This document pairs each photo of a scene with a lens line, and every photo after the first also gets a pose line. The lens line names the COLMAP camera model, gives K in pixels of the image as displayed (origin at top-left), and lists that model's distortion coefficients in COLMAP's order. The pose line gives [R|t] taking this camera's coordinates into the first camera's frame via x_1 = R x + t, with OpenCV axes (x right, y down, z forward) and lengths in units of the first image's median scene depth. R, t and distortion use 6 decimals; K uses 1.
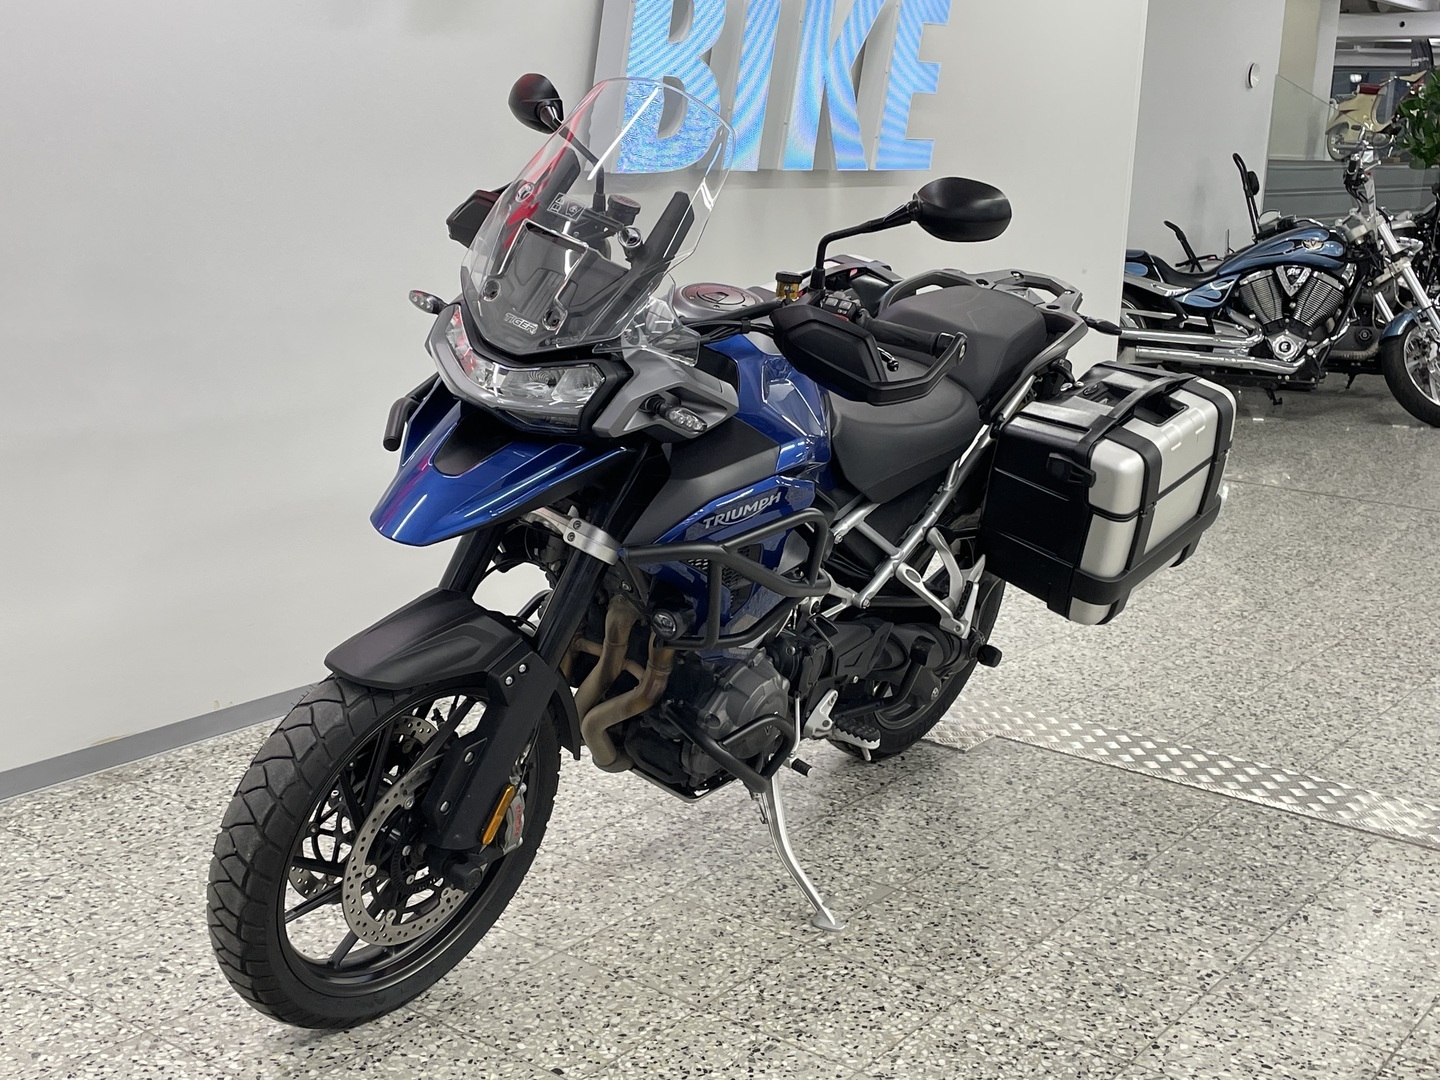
lens RADIAL K [[1784.3, 0, 717.8], [0, 1784.3, 539.1], [0, 0, 1]] dist [0.053011, 0.000000]
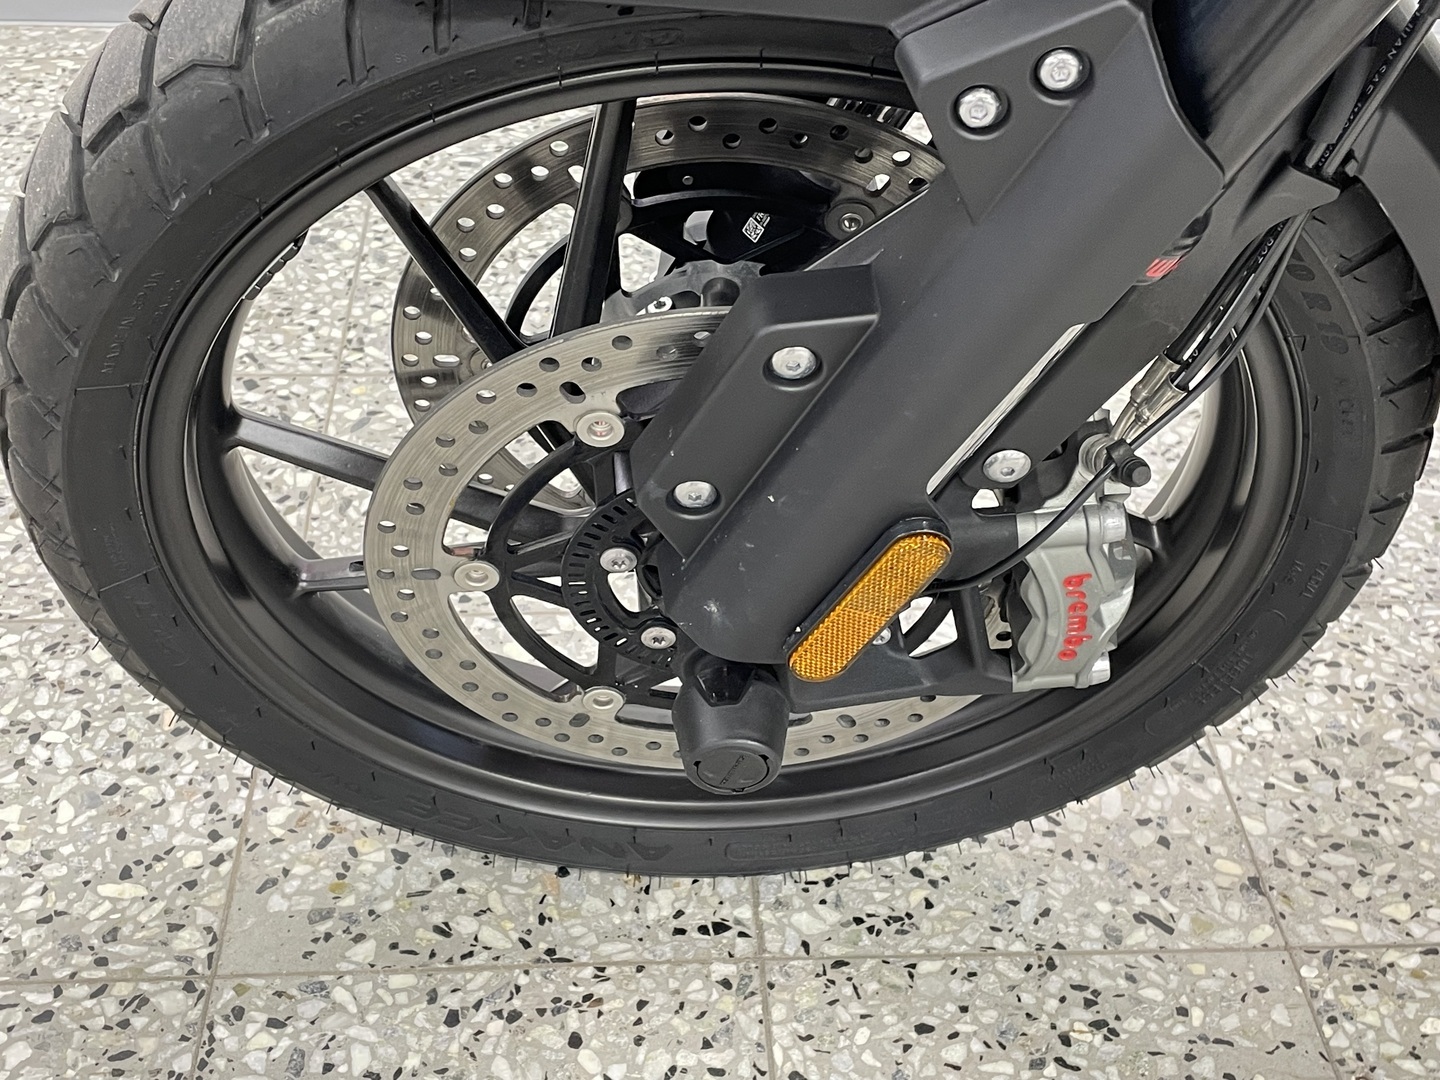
lens RADIAL K [[1784.3, 0, 730.8], [0, 1784.3, 540.4], [0, 0, 1]] dist [0.053011, 0.000000]
pose [[0.647056, 0.469443, -0.600784, 0.009725], [-0.186734, 0.861549, 0.472085, 0.022259], [0.739221, -0.193279, 0.645132, 0.639549]]
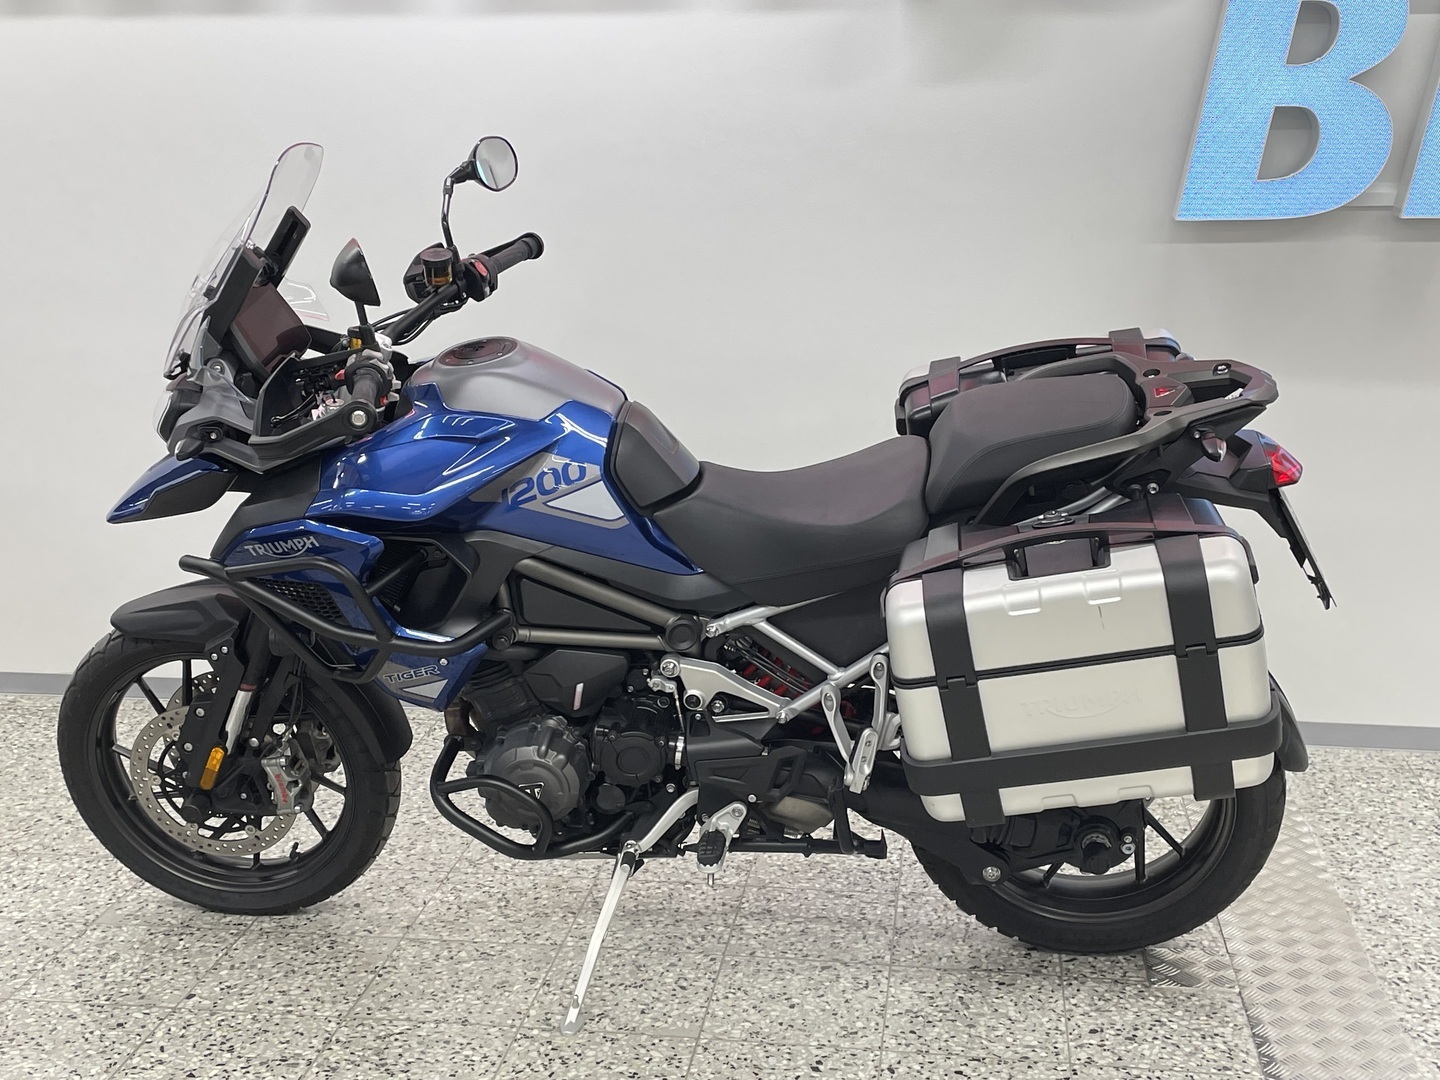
lens RADIAL K [[1784.3, 0, 728.1], [0, 1784.3, 545.3], [0, 0, 1]] dist [0.053011, 0.000000]
pose [[0.486298, 0.168199, -0.857452, 0.807725], [-0.178784, 0.979691, 0.090782, -0.123445], [0.855307, 0.109152, 0.506493, 0.526544]]
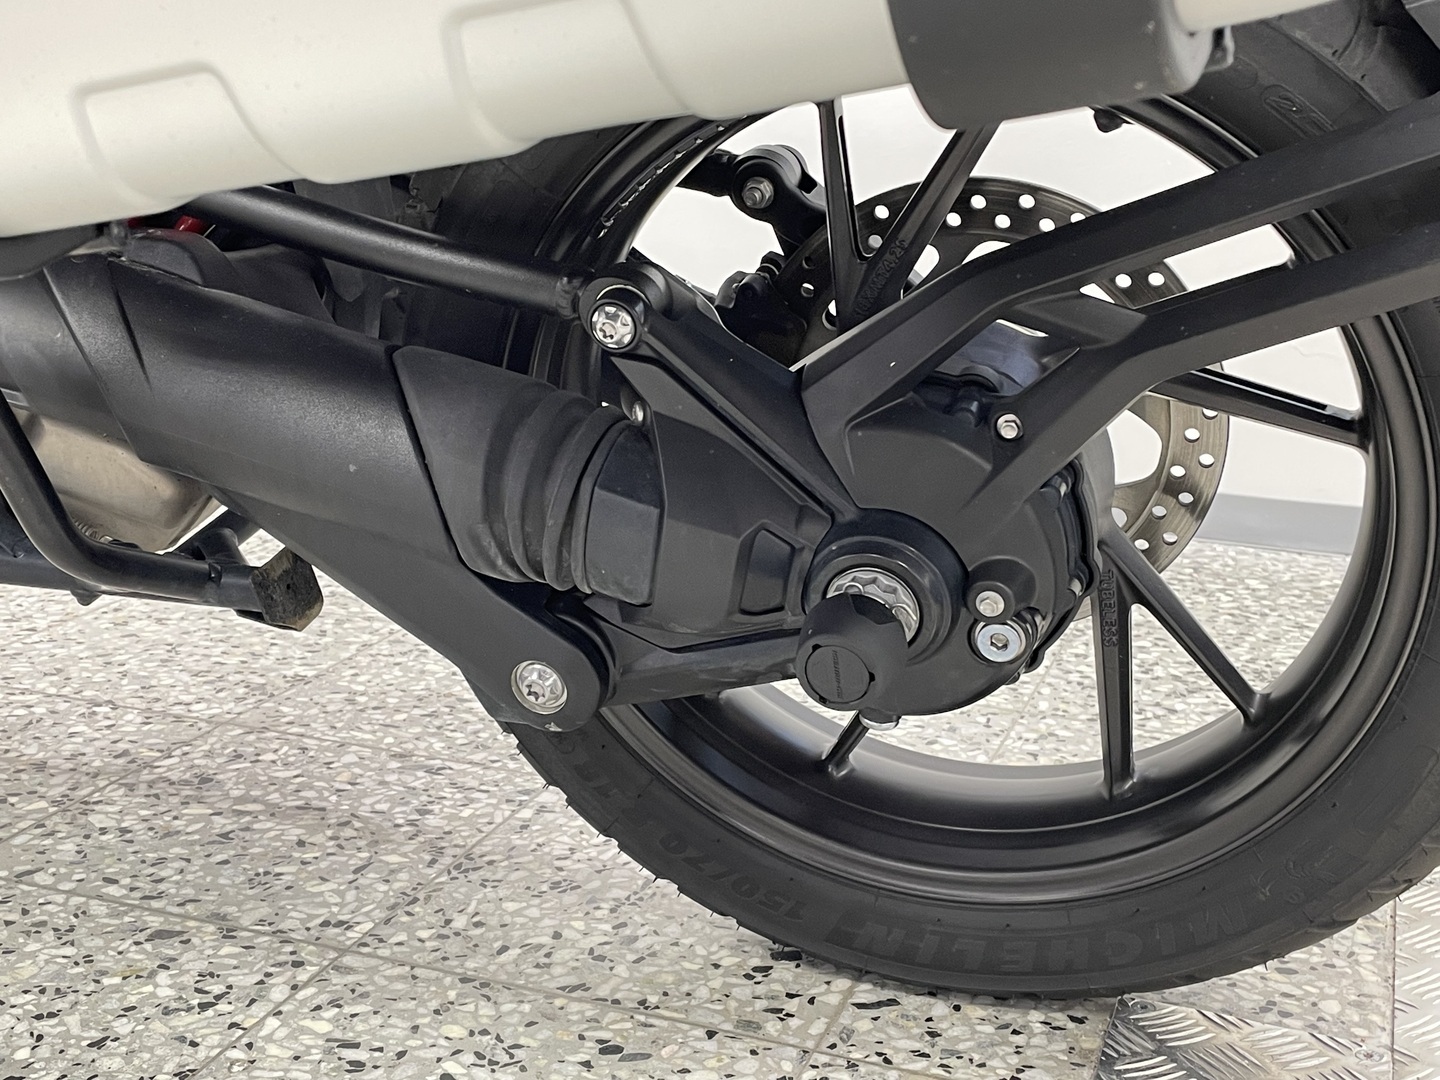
lens RADIAL K [[1784.3, 0, 711.0], [0, 1784.3, 538.1], [0, 0, 1]] dist [0.053011, 0.000000]
pose [[0.280863, 0.214653, -0.935436, 0.385578], [-0.231821, 0.960981, 0.150911, 0.027086], [0.931330, 0.174468, 0.319665, 1.044556]]
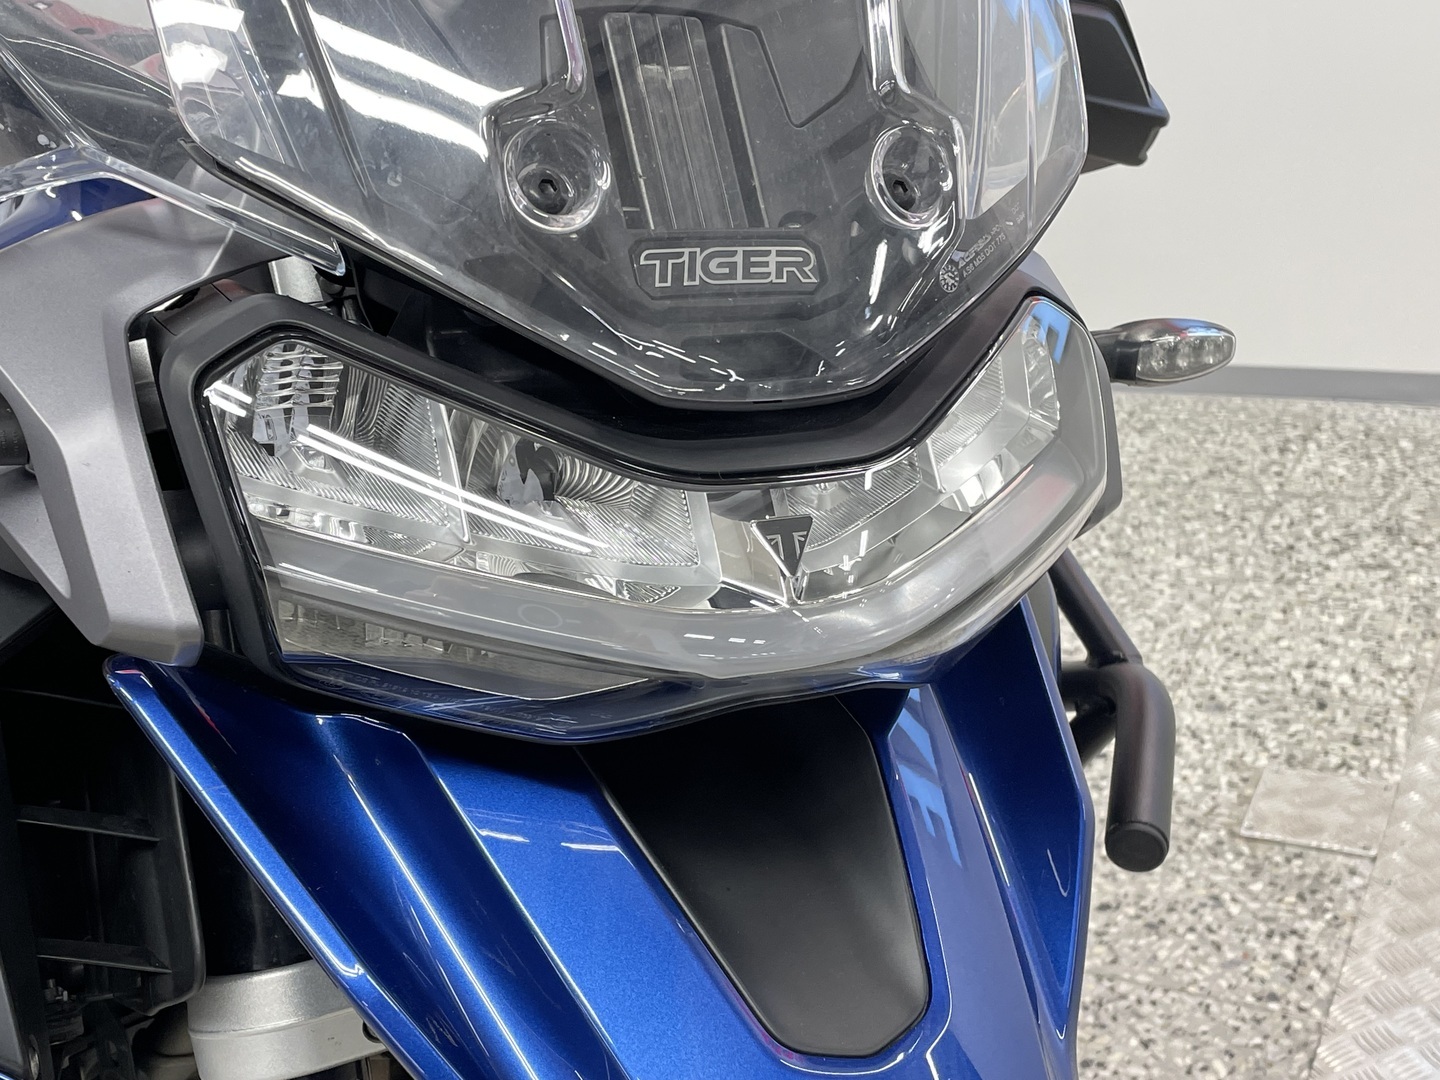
lens RADIAL K [[1784.3, 0, 747.4], [0, 1784.3, 559.3], [0, 0, 1]] dist [0.053011, 0.000000]
pose [[0.167993, 0.381425, -0.909007, 0.654171], [-0.081834, 0.924325, 0.372729, -0.158102], [0.982386, 0.011772, 0.186494, 0.921606]]
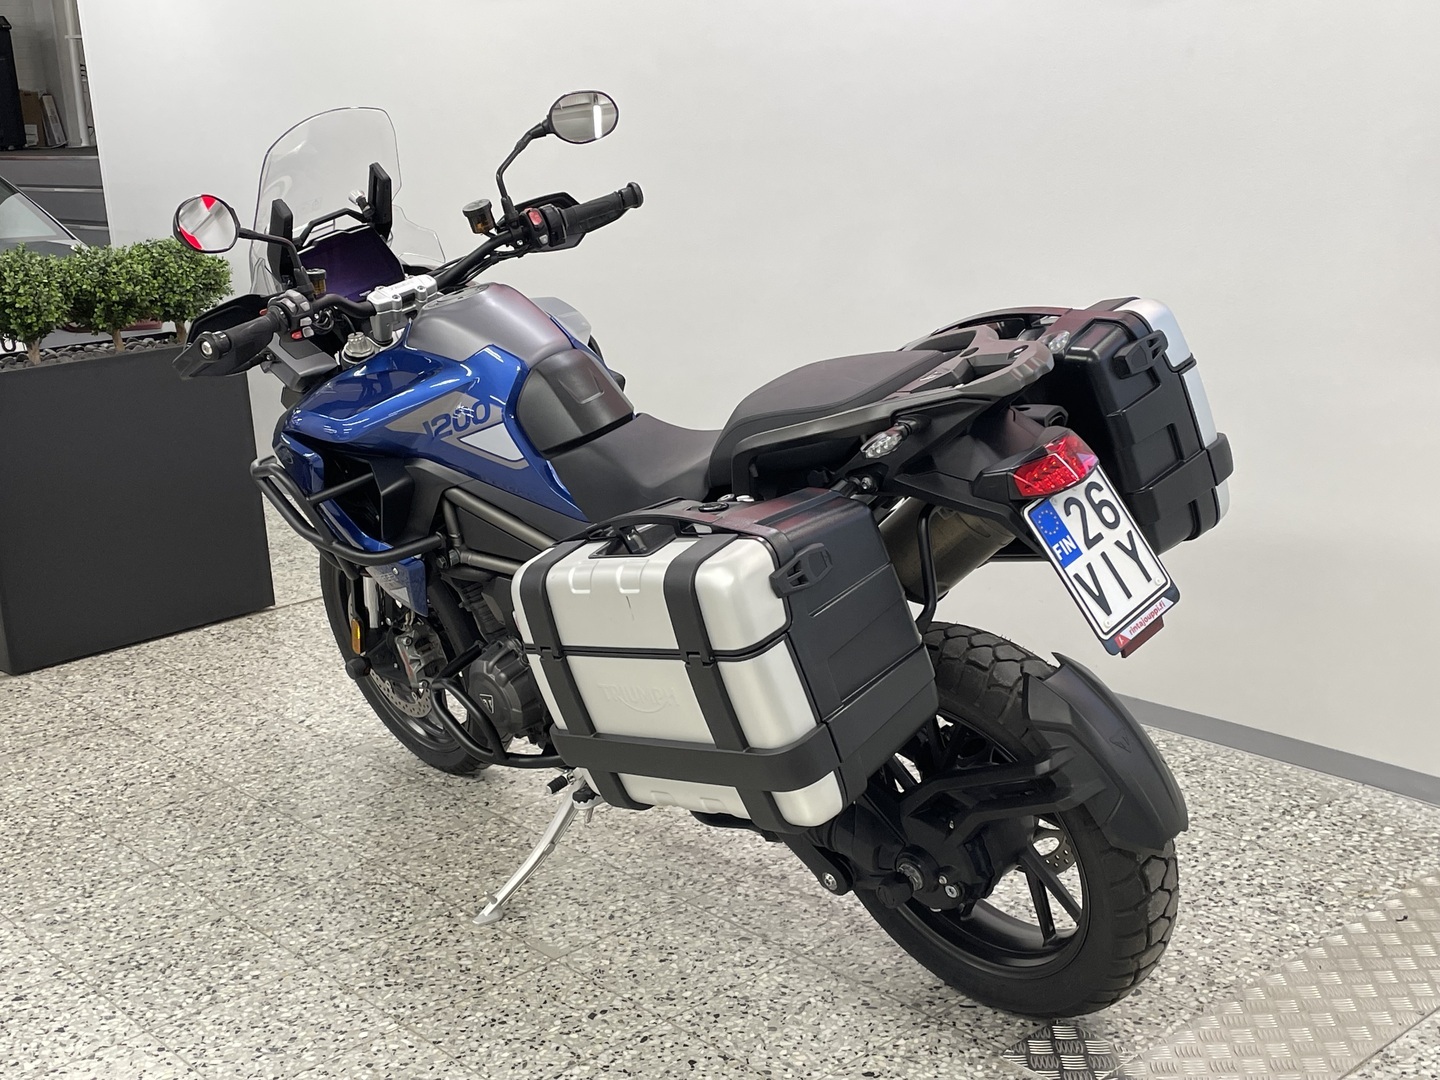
lens RADIAL K [[1784.3, 0, 705.0], [0, 1784.3, 562.9], [0, 0, 1]] dist [0.053011, 0.000000]
pose [[-0.205747, 0.234125, -0.950186, 0.900841], [-0.175681, 0.946349, 0.271220, -0.260700], [0.962707, 0.222733, -0.153577, 1.148260]]
